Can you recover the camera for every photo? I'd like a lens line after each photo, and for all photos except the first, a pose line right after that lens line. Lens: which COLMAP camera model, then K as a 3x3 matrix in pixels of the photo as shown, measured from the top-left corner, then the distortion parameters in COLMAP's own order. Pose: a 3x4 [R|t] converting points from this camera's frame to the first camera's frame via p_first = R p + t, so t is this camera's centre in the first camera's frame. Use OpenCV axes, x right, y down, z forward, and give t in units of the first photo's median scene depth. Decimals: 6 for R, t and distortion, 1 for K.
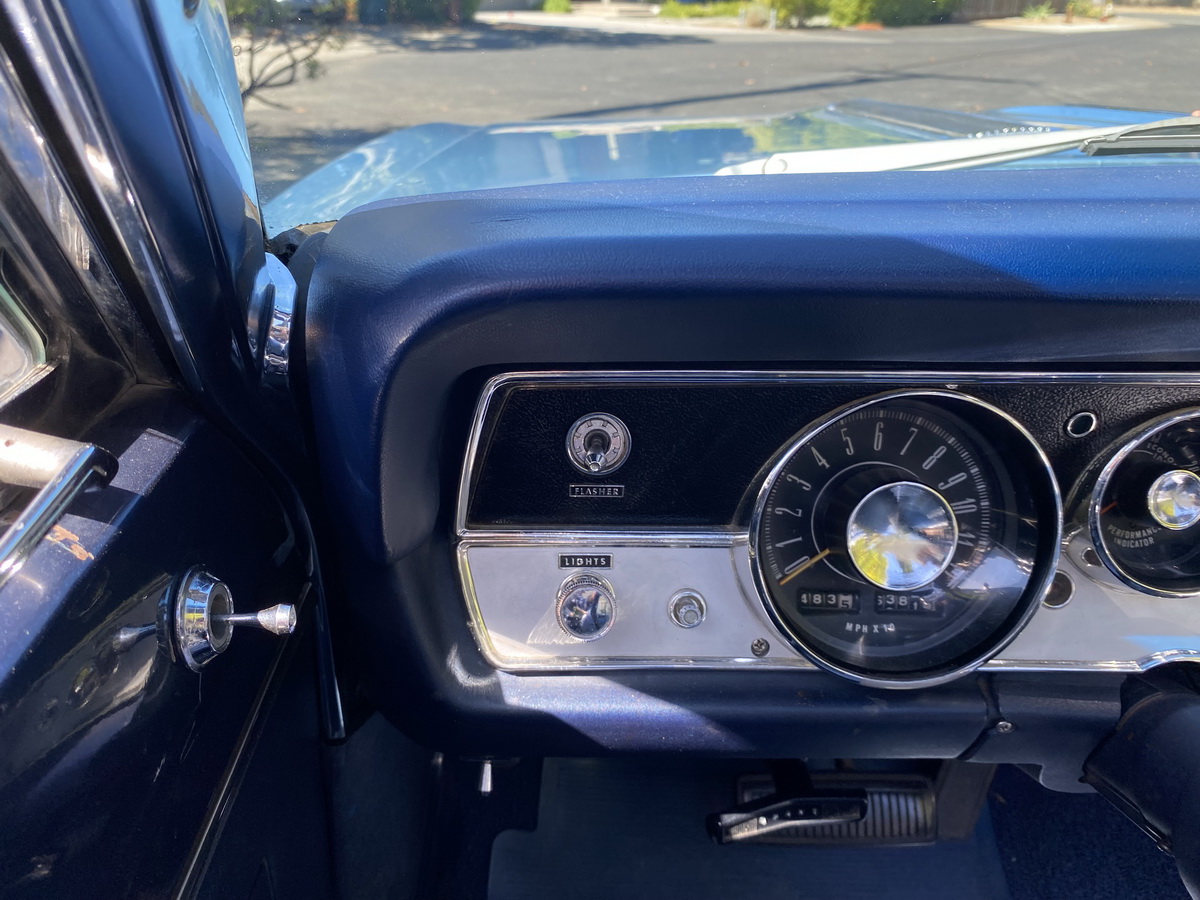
lens RADIAL K [[925.6, 0, 604.0], [0, 925.6, 421.8], [0, 0, 1]] dist [0.006437, -0.002555]
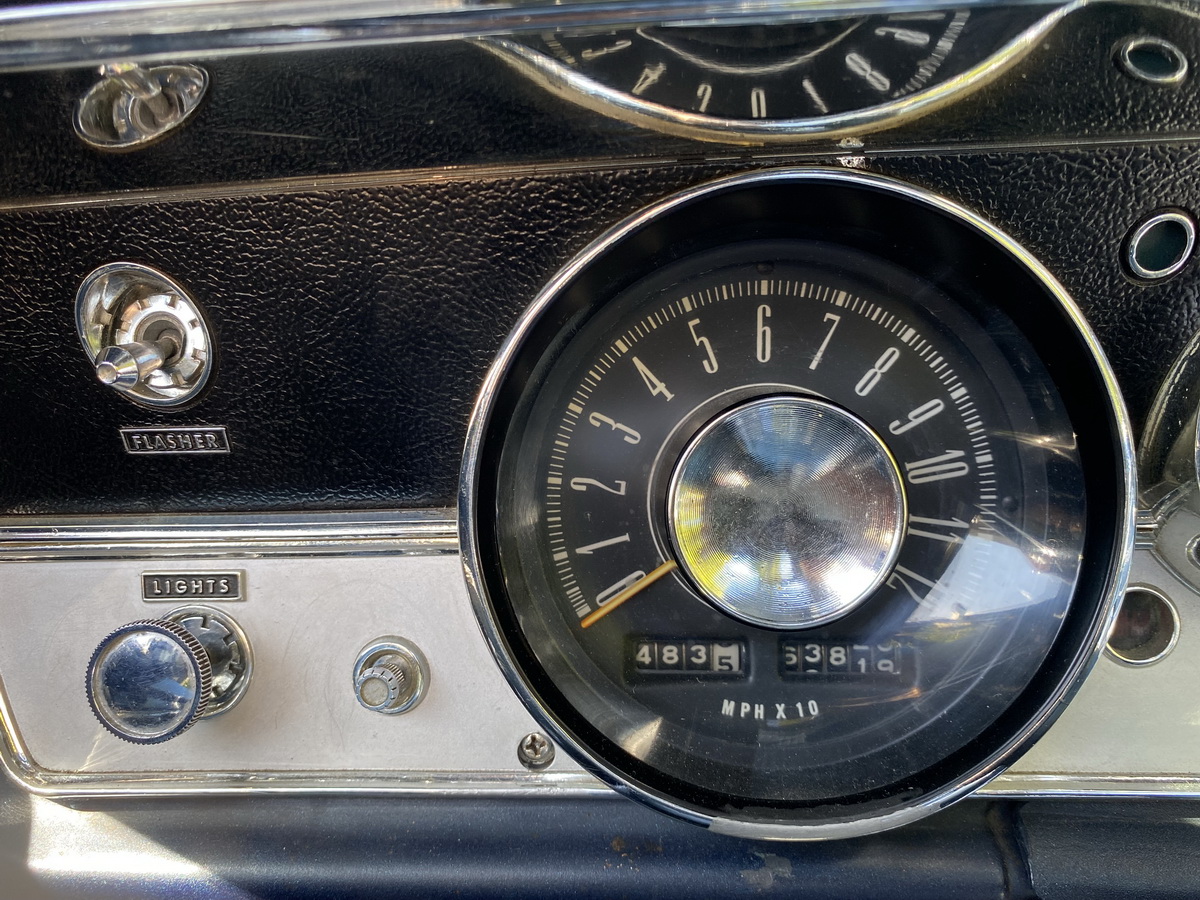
lens RADIAL K [[948.4, 0, 621.8], [0, 948.4, 446.0], [0, 0, 1]] dist [0.114571, -0.224732]
pose [[0.996072, -0.032457, -0.082390, 0.259611], [0.027609, 0.997858, -0.059312, 0.108077], [0.084139, 0.056804, 0.994834, 0.466377]]
